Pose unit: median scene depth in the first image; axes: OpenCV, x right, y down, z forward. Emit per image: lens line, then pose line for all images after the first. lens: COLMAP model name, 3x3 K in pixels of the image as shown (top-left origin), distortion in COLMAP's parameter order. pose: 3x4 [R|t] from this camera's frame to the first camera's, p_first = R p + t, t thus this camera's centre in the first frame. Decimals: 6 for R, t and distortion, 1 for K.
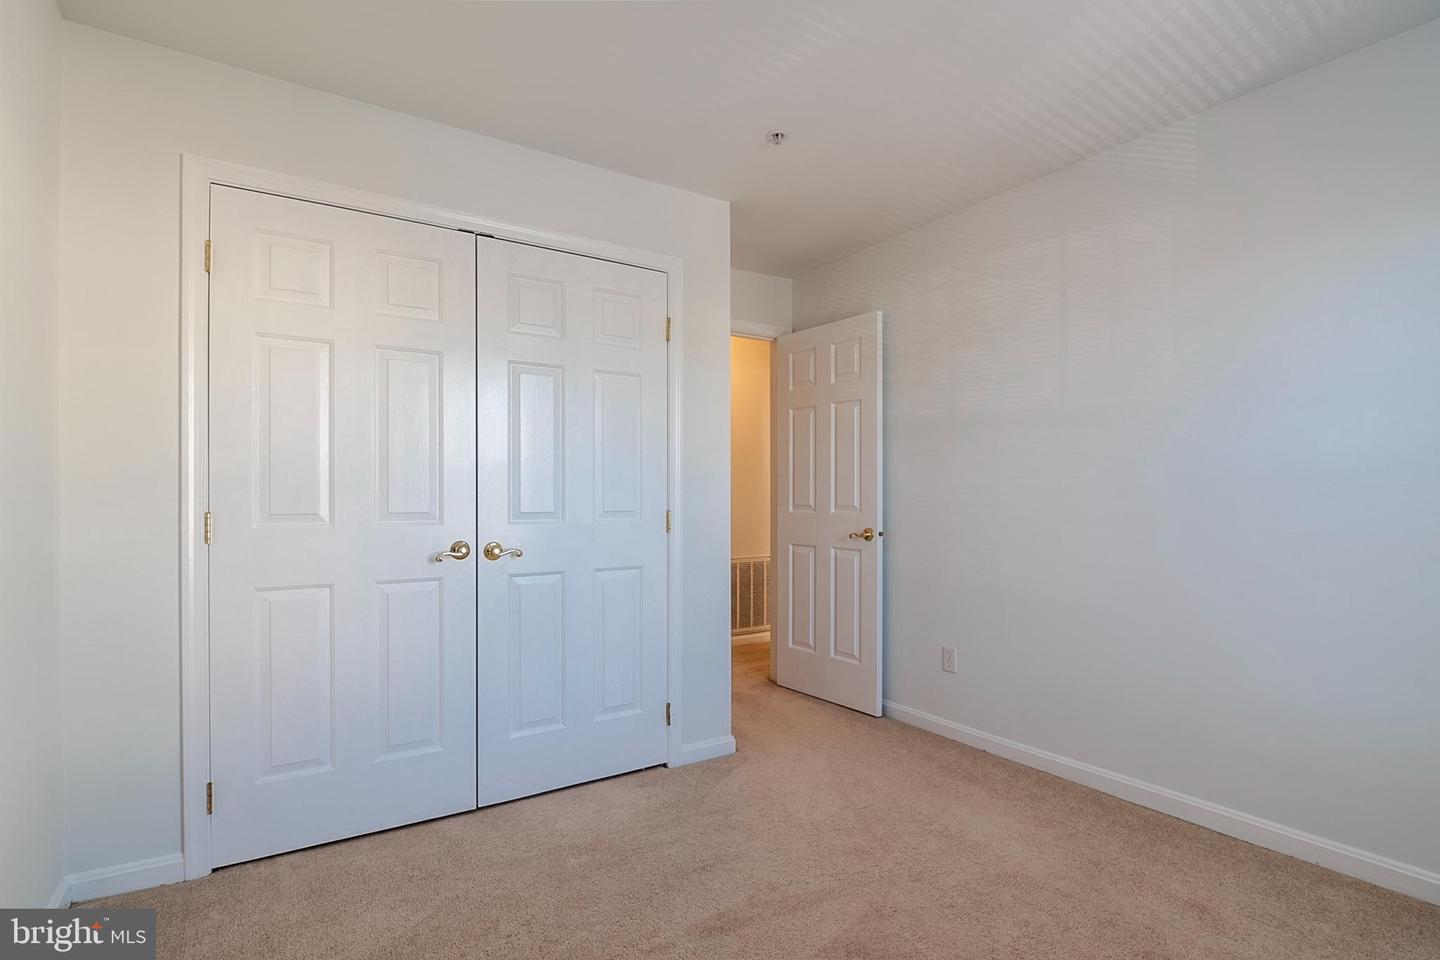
lens RADIAL K [[691.0, 0, 724.5], [0, 691.0, 501.4], [0, 0, 1]] dist [0.002121, -0.011995]
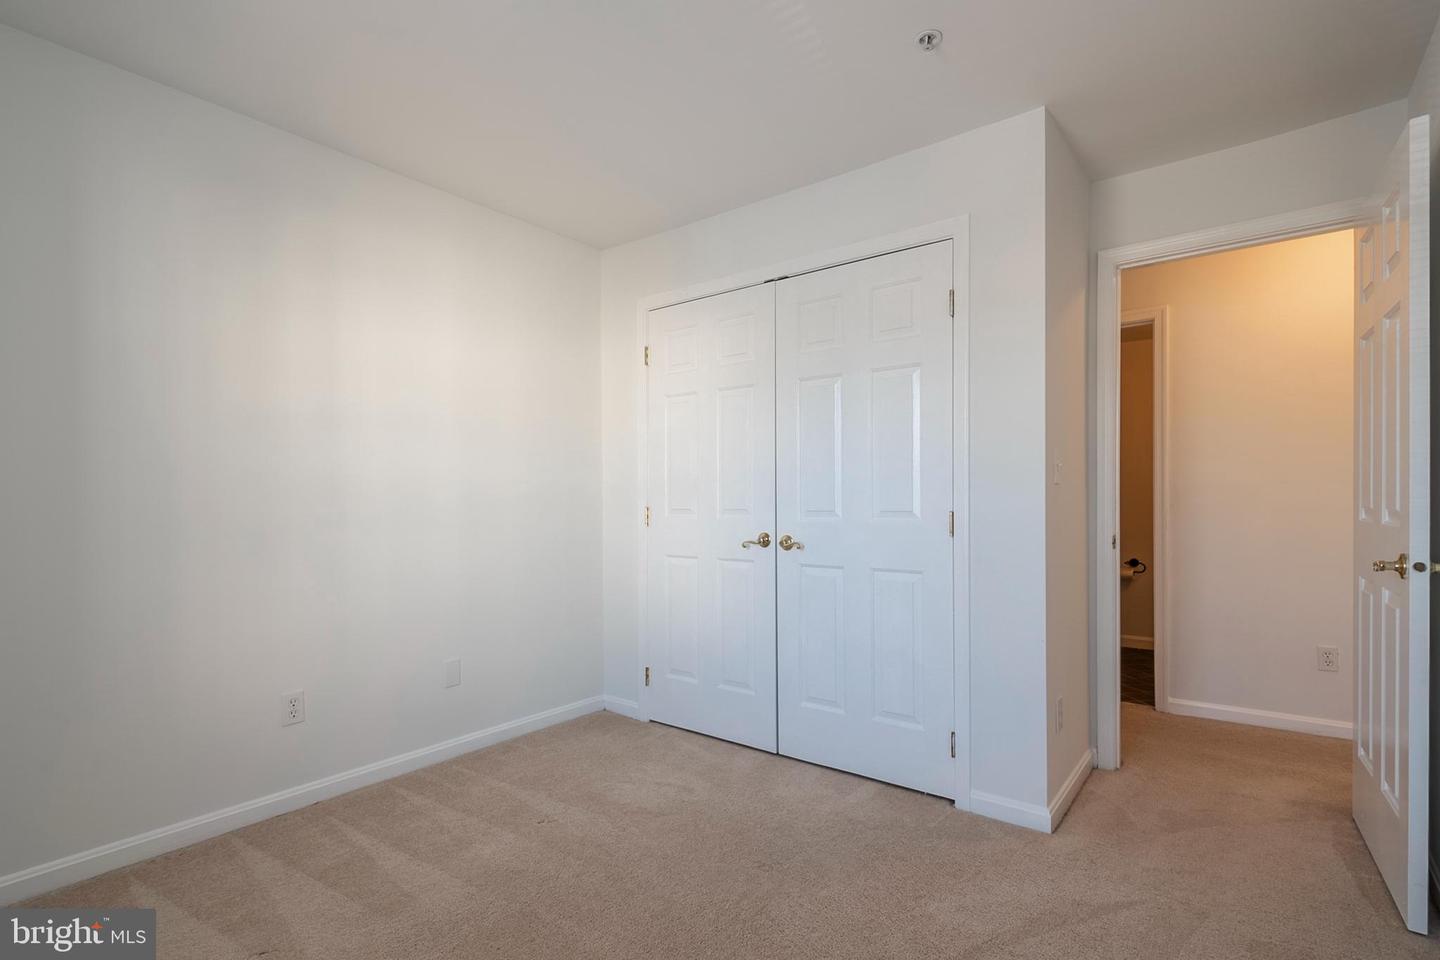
lens RADIAL K [[691.0, 0, 724.5], [0, 691.0, 501.4], [0, 0, 1]] dist [0.002121, -0.011995]
pose [[0.326604, 0.003972, -0.945153, 0.743963], [0.001855, 0.999987, 0.004844, -0.004772], [0.945159, -0.003335, 0.326592, 0.508449]]
